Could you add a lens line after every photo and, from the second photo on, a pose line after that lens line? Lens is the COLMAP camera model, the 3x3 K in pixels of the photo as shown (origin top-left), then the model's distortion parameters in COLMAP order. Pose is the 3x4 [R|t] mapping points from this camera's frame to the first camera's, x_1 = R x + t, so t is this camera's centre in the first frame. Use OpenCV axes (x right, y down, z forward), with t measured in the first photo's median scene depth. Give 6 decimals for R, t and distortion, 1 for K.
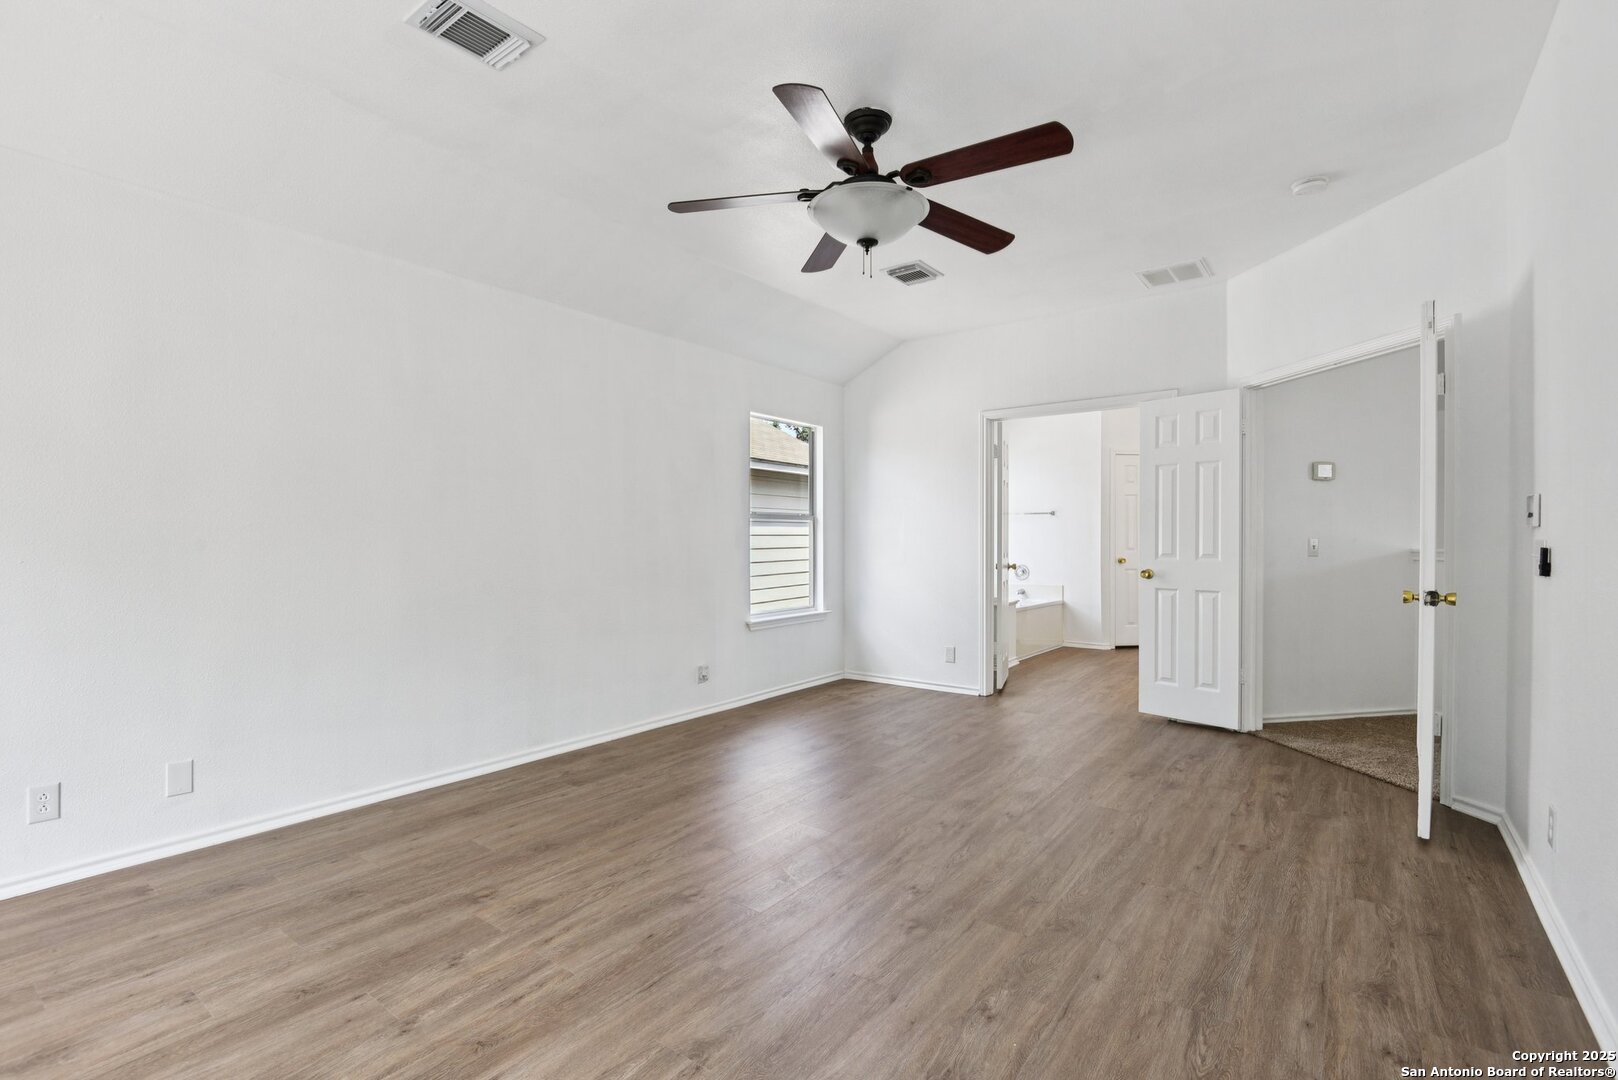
lens RADIAL K [[760.8, 0, 800.8], [0, 760.8, 541.9], [0, 0, 1]] dist [-0.007105, -0.001998]
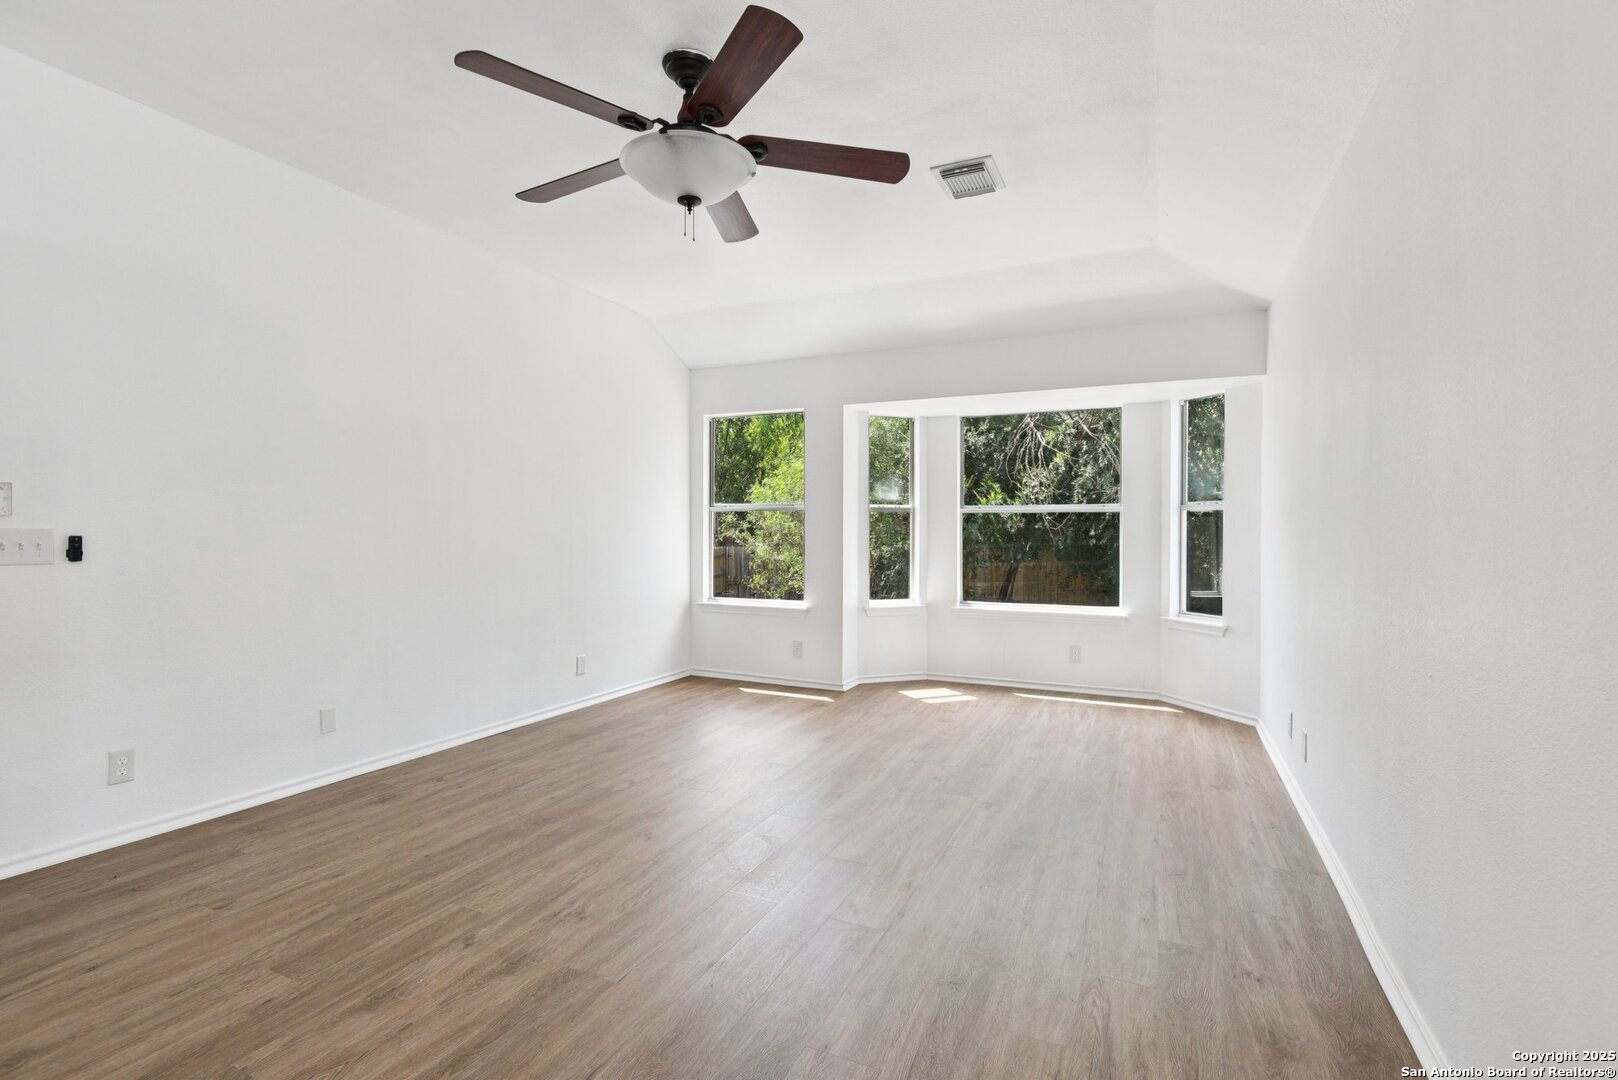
lens RADIAL K [[760.8, 0, 803.0], [0, 760.8, 534.4], [0, 0, 1]] dist [-0.007105, -0.001998]
pose [[-0.979665, -0.004433, -0.200589, 0.163408], [-0.005609, 0.999970, 0.005295, -0.005162], [0.200560, 0.006312, -0.979661, 2.288910]]
